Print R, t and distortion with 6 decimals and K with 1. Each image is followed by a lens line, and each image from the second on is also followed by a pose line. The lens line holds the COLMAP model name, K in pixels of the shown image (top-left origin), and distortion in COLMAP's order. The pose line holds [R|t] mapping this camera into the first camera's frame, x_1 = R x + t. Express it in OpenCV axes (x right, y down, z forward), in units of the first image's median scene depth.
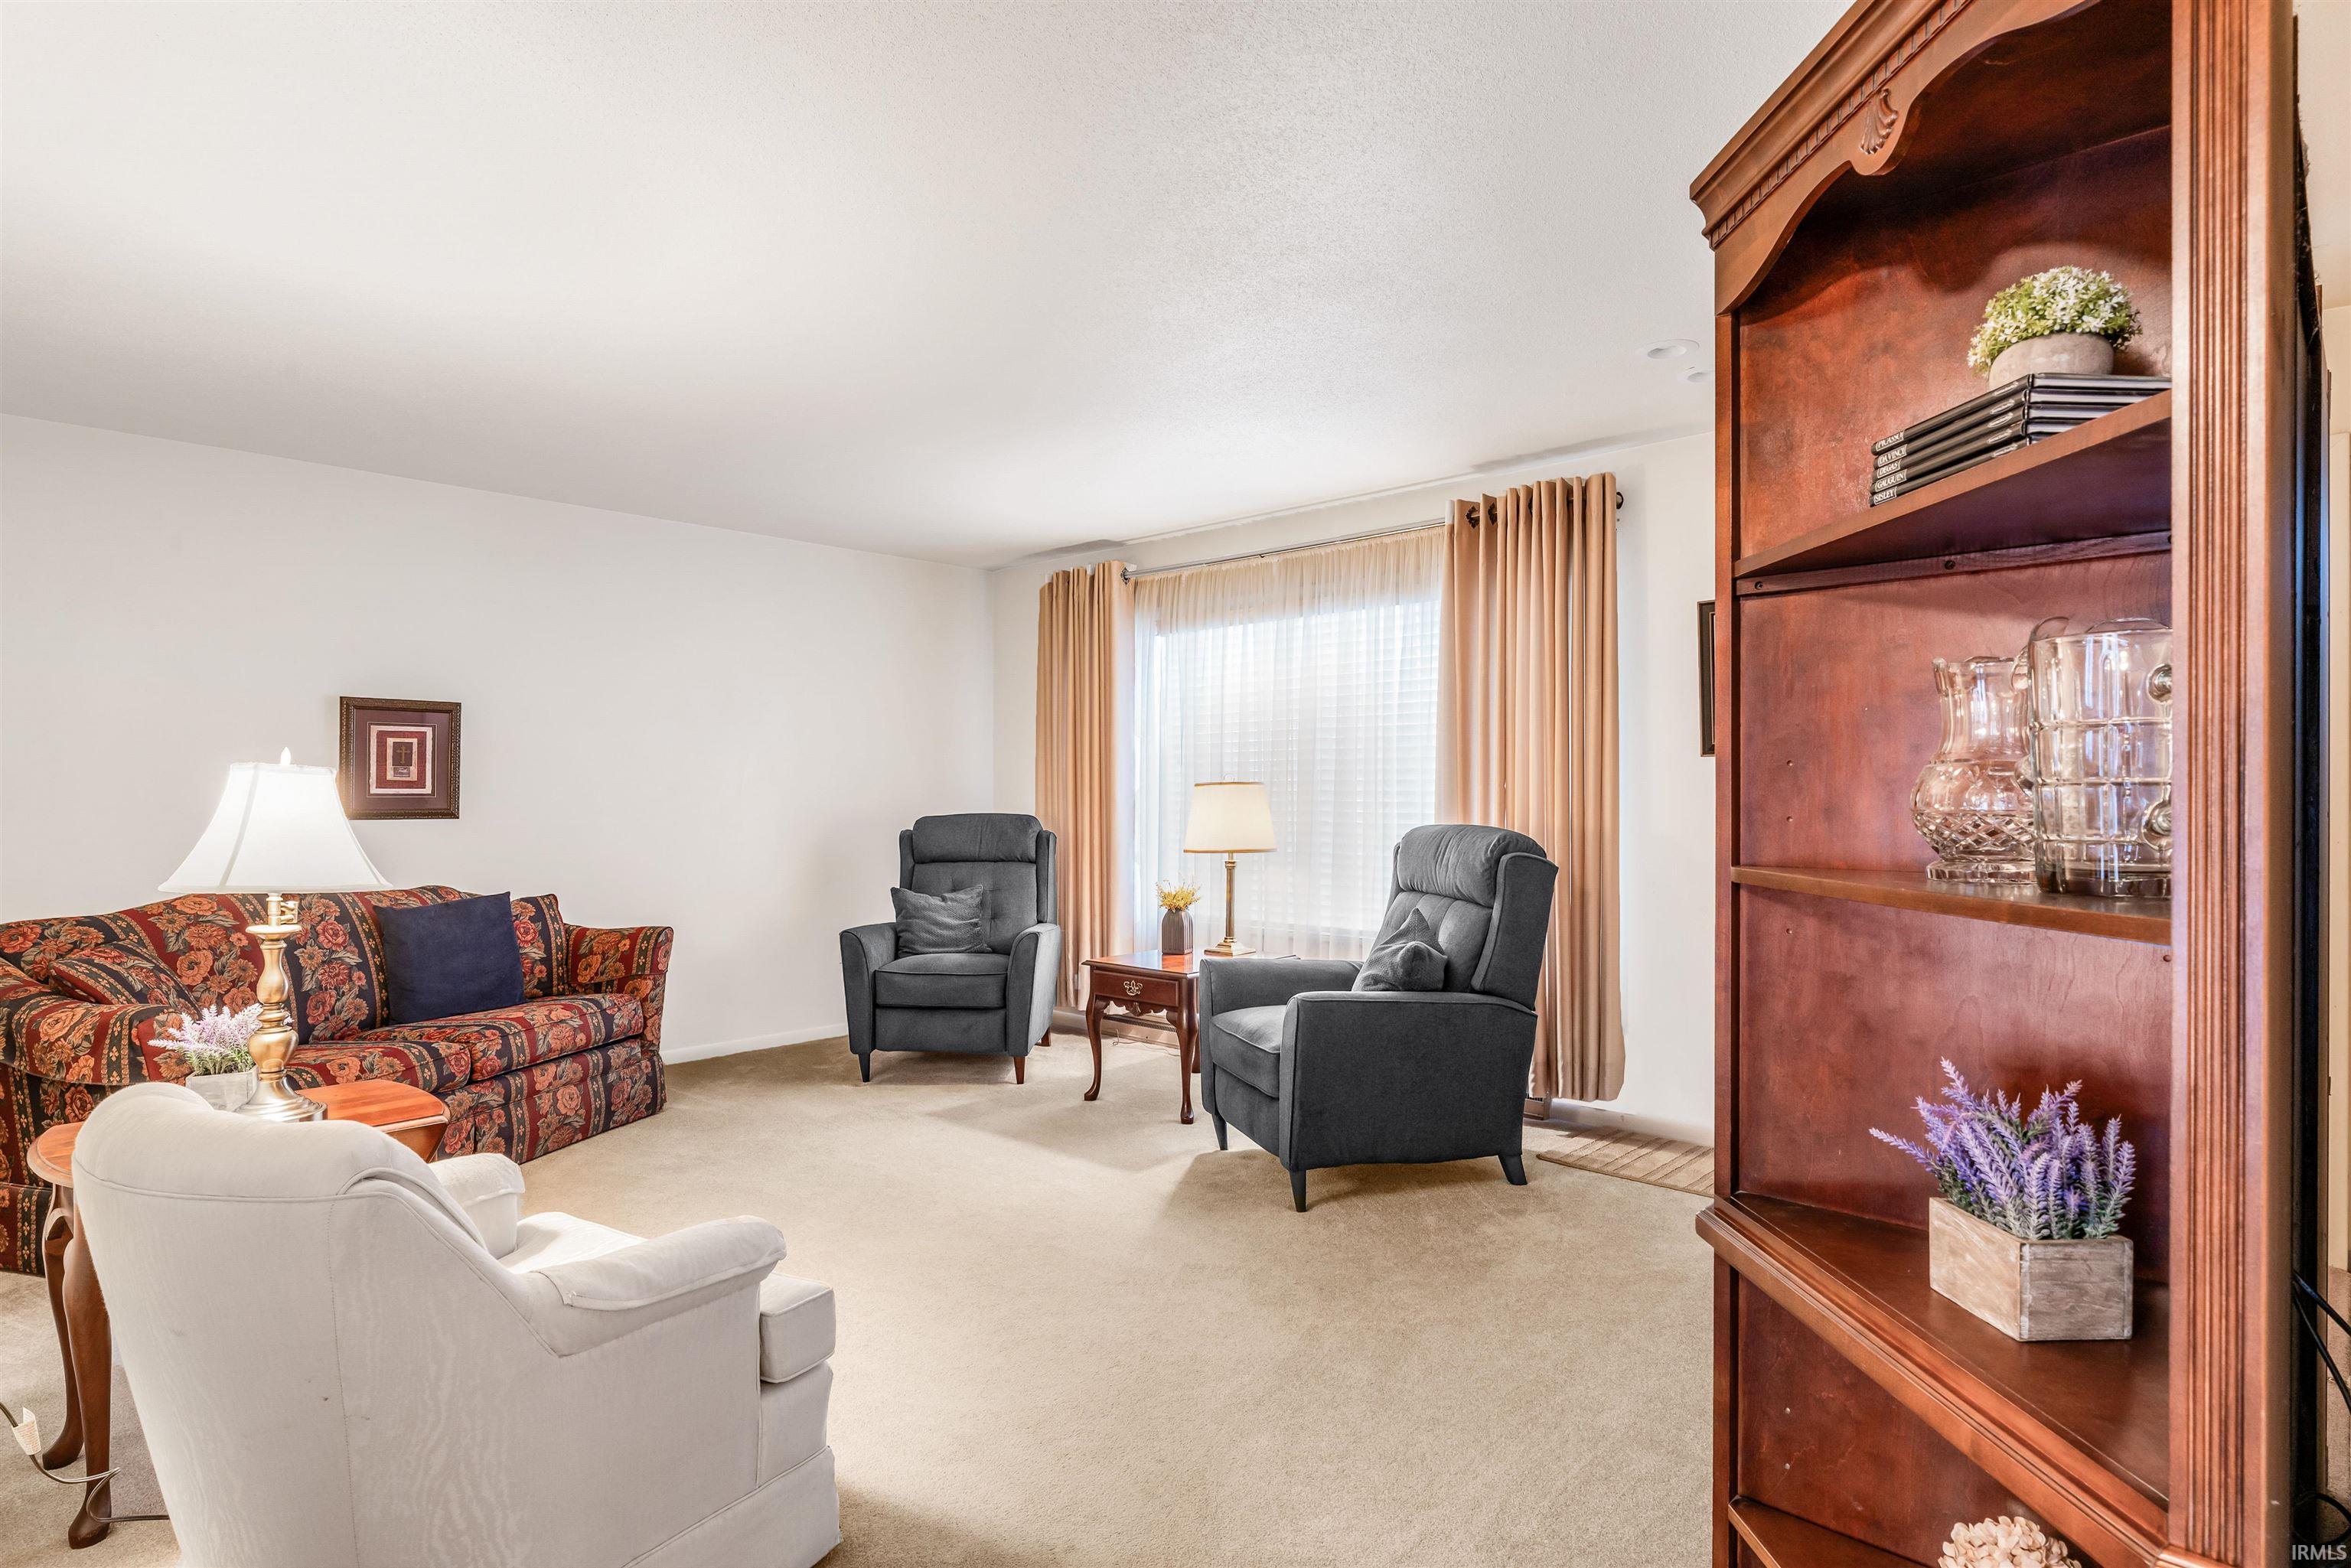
lens RADIAL K [[1278.3, 0, 1182.4], [0, 1278.3, 793.7], [0, 0, 1]] dist [0.003784, 0.000491]
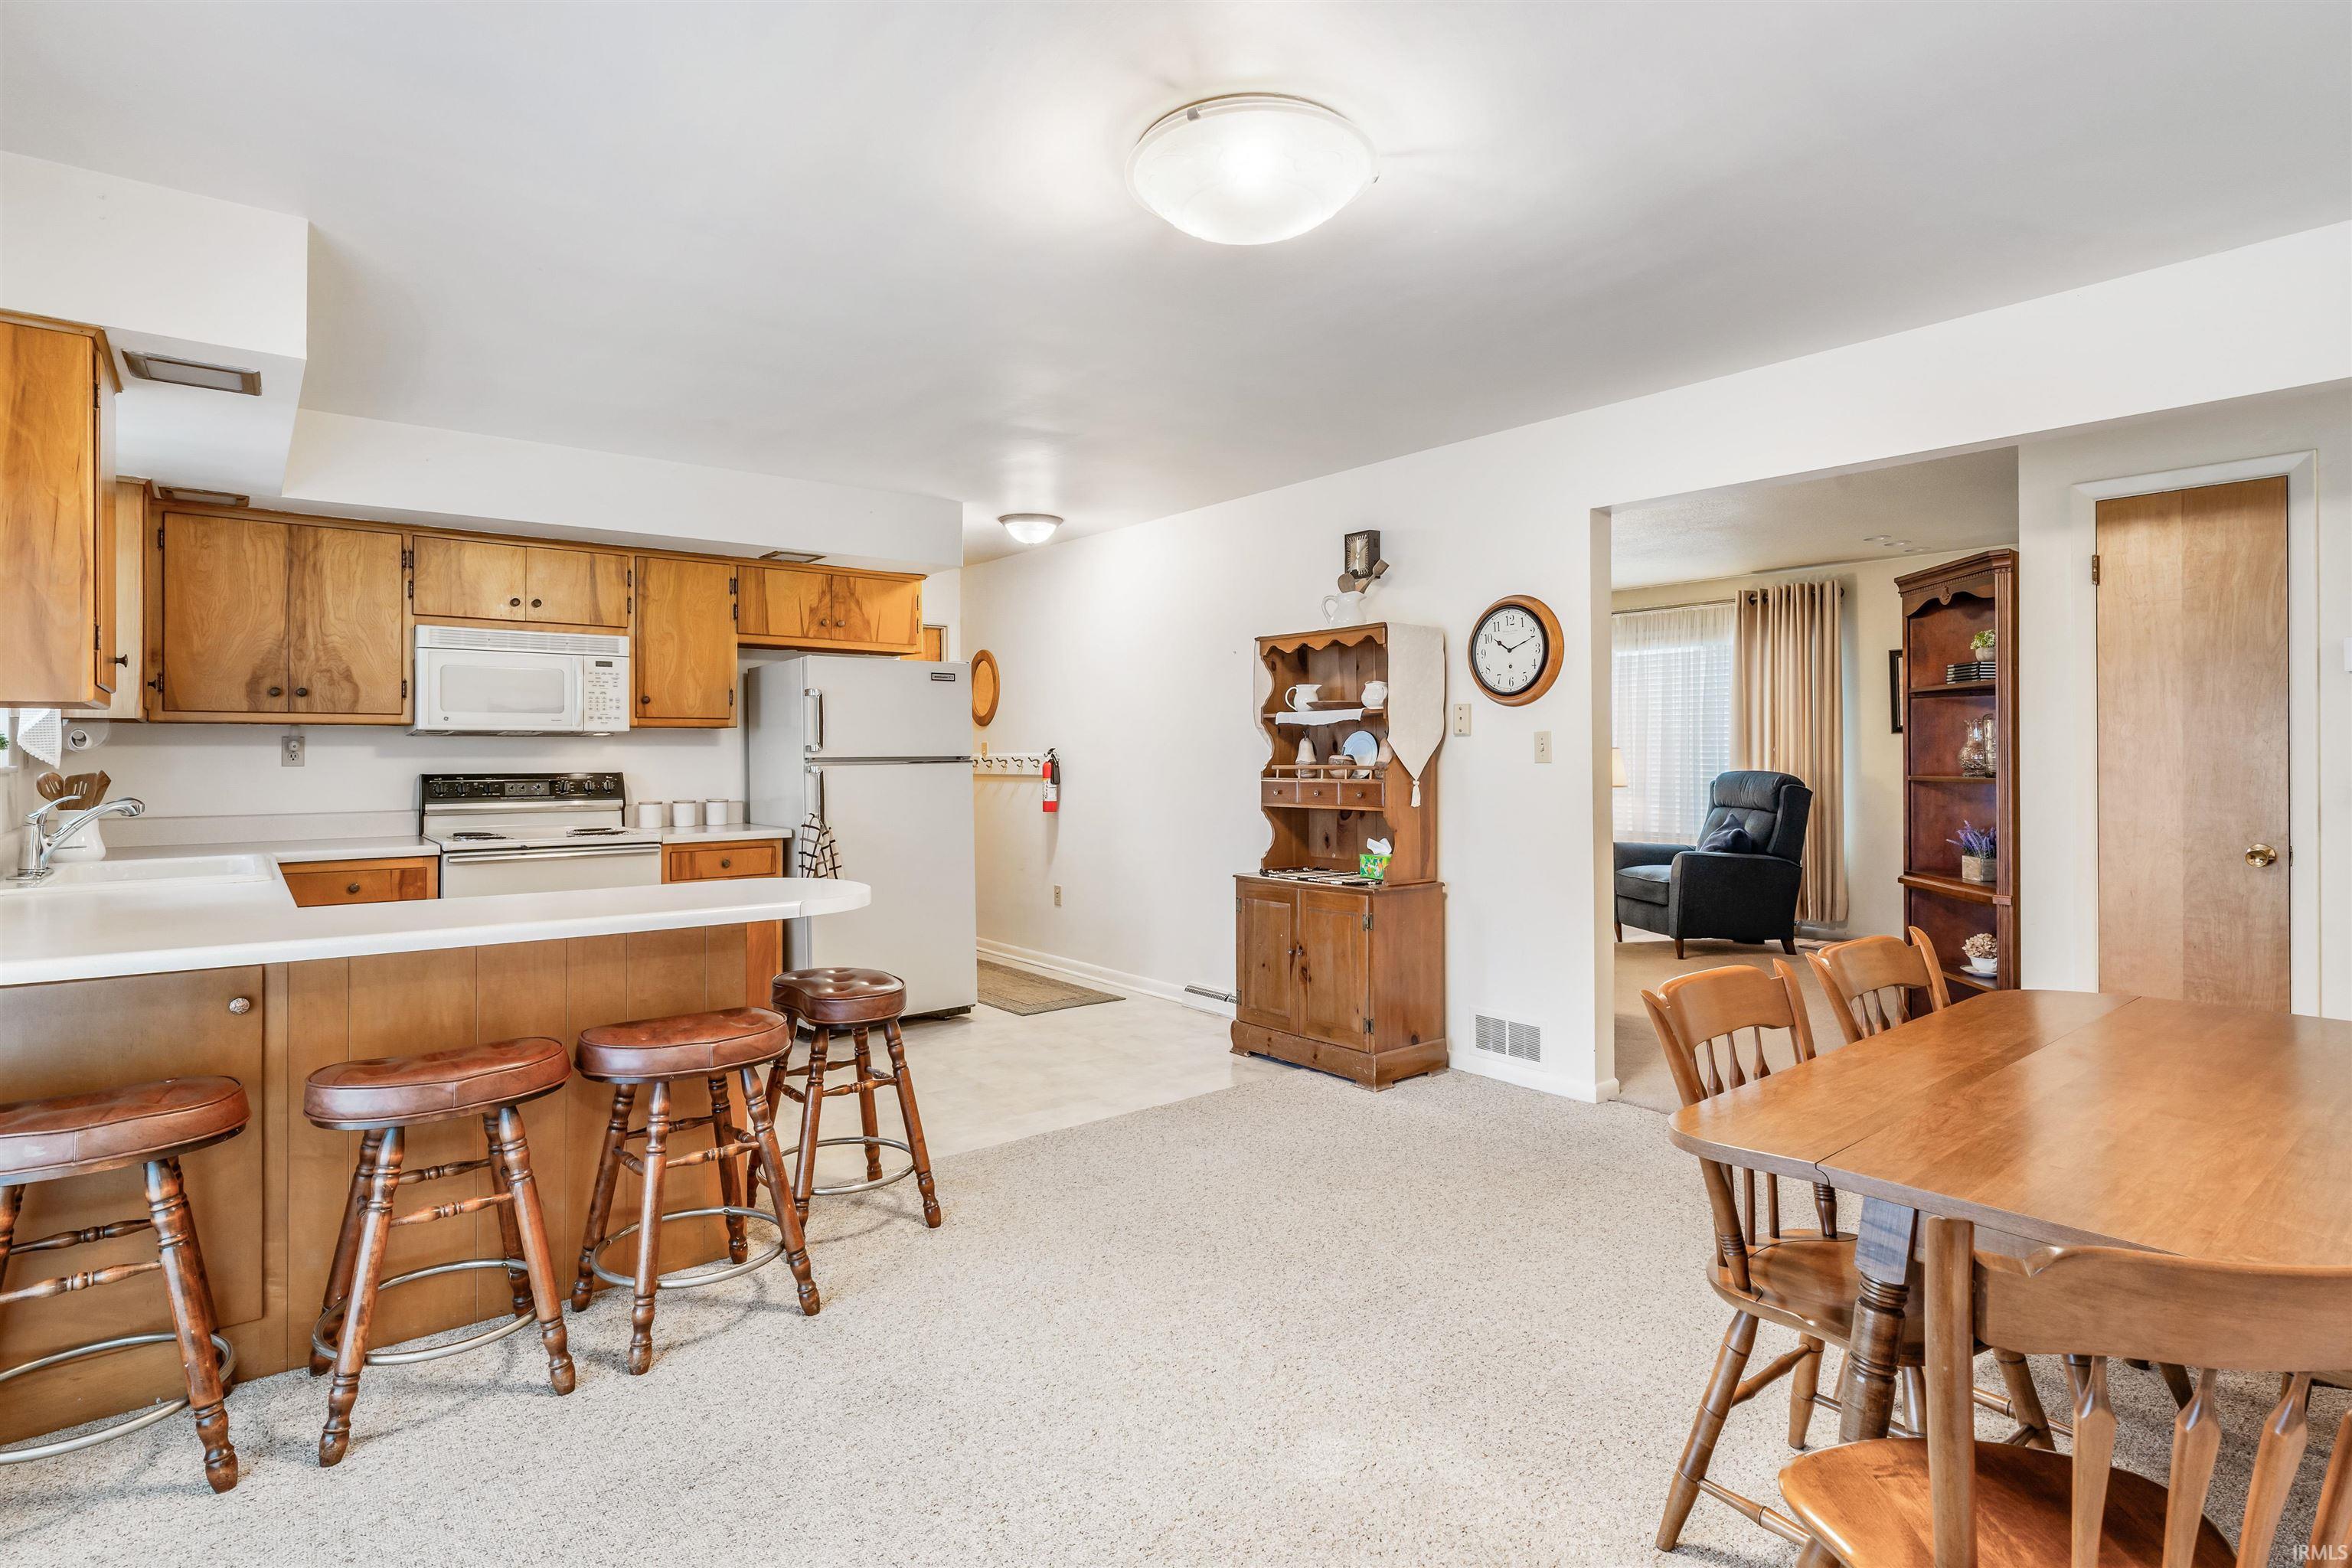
lens RADIAL K [[1209.0, 0, 1164.5], [0, 1209.0, 758.7], [0, 0, 1]] dist [0.001313, -0.000009]
pose [[0.988985, -0.009940, -0.147684, -0.389567], [0.010539, 0.999939, 0.003272, -0.007752], [0.147643, -0.004792, 0.989029, -0.916367]]
